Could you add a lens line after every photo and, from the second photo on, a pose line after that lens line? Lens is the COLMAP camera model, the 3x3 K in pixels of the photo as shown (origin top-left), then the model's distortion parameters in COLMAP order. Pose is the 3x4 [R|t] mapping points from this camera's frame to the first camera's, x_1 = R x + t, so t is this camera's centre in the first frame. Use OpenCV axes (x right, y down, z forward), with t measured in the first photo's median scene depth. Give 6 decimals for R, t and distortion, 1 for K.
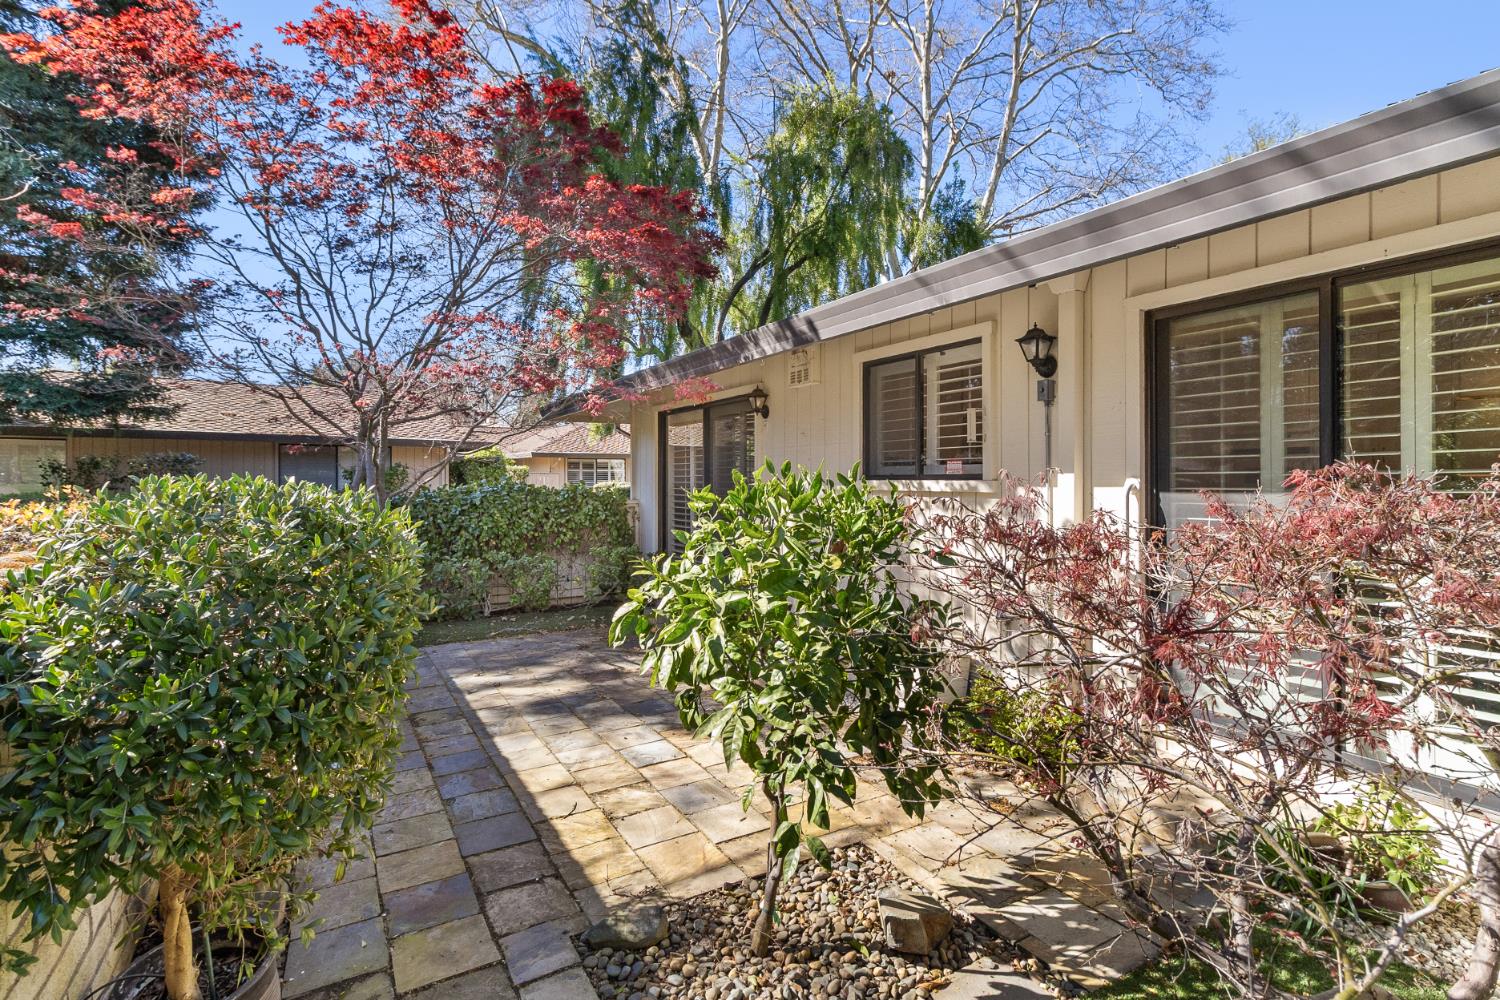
lens RADIAL K [[706.3, 0, 750.0], [0, 706.3, 500.0], [0, 0, 1]] dist [0.000483, 0.000065]
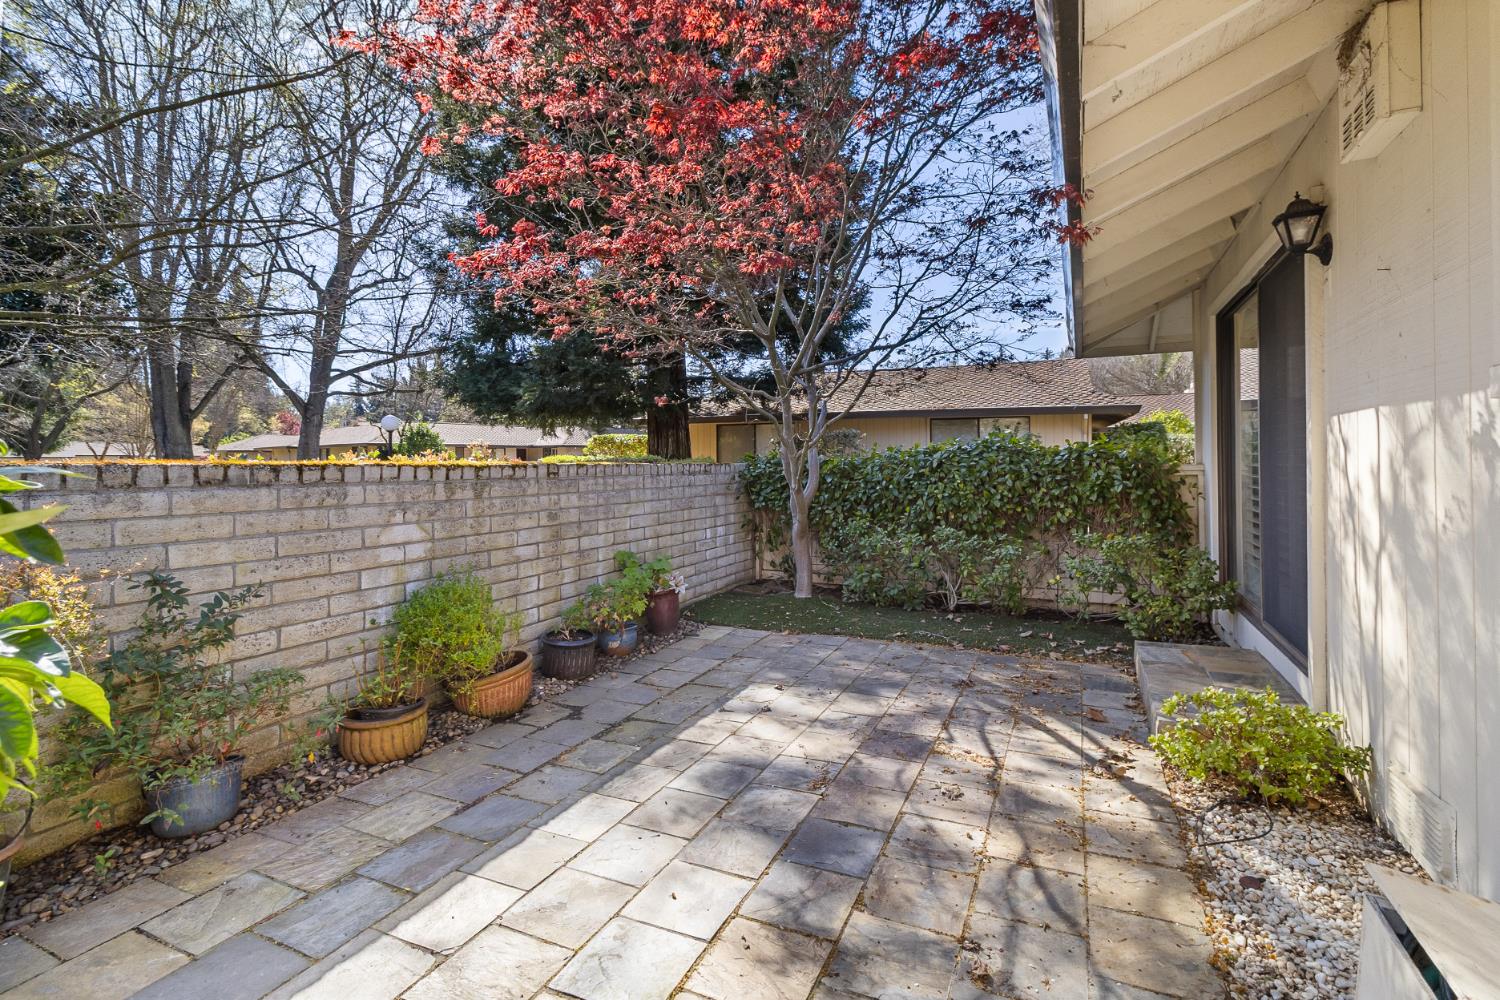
lens RADIAL K [[687.6, 0, 752.9], [0, 687.6, 455.5], [0, 0, 1]] dist [0.000112, 0.000014]
pose [[0.564486, -0.004134, -0.825432, 0.239222], [-0.019853, 0.999630, -0.018584, 0.022108], [0.825204, 0.026877, 0.564195, 0.681906]]
